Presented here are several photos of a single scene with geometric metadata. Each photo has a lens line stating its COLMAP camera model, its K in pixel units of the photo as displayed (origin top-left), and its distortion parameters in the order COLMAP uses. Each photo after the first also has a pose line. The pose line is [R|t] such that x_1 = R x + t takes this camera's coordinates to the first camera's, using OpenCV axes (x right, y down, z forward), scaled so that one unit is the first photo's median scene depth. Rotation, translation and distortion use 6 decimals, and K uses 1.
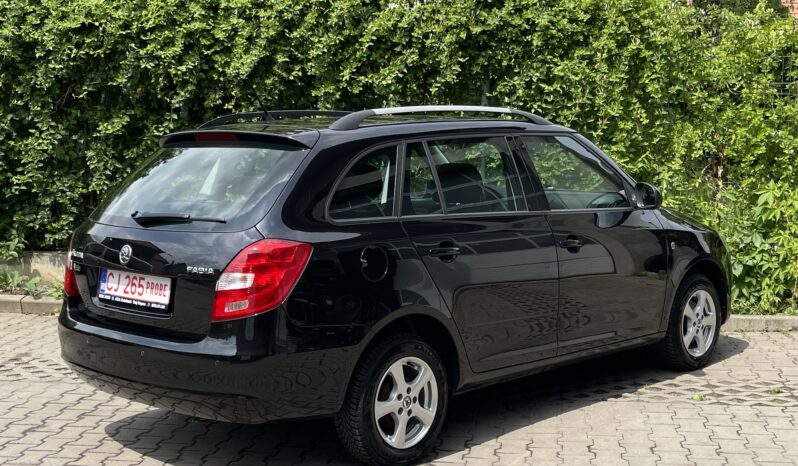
lens RADIAL K [[1104.2, 0, 383.9], [0, 1104.2, 239.4], [0, 0, 1]] dist [0.057222, 0.000000]
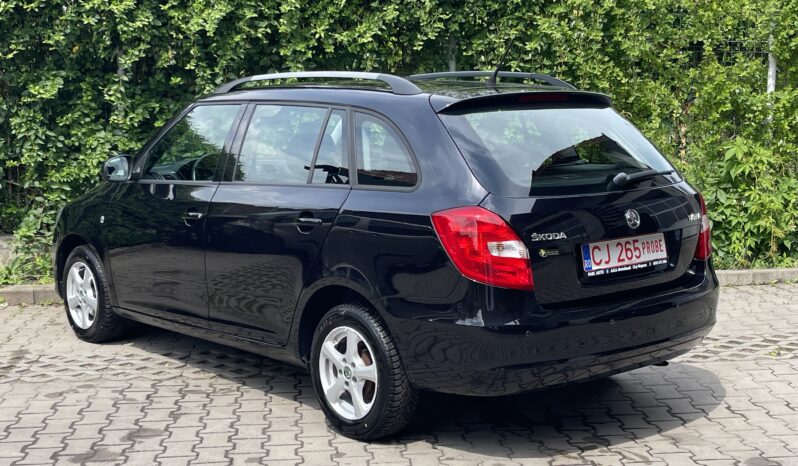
lens RADIAL K [[1147.6, 0, 396.5], [0, 1147.6, 239.3], [0, 0, 1]] dist [0.043692, 0.000000]
pose [[0.972555, -0.039678, 0.229264, -0.199127], [0.032314, 0.998837, 0.035788, -0.006968], [-0.230418, -0.027397, 0.972706, 0.038218]]
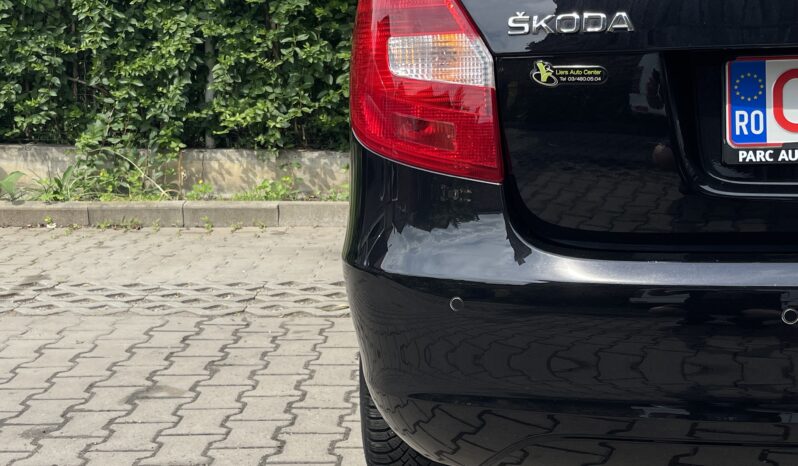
lens RADIAL K [[1146.6, 0, 395.1], [0, 1146.6, 228.9], [0, 0, 1]] dist [0.043708, 0.000000]
pose [[0.994404, -0.029537, 0.101434, -0.154663], [0.024866, 0.998585, 0.047007, 0.041485], [-0.102679, -0.044221, 0.993731, 0.269706]]
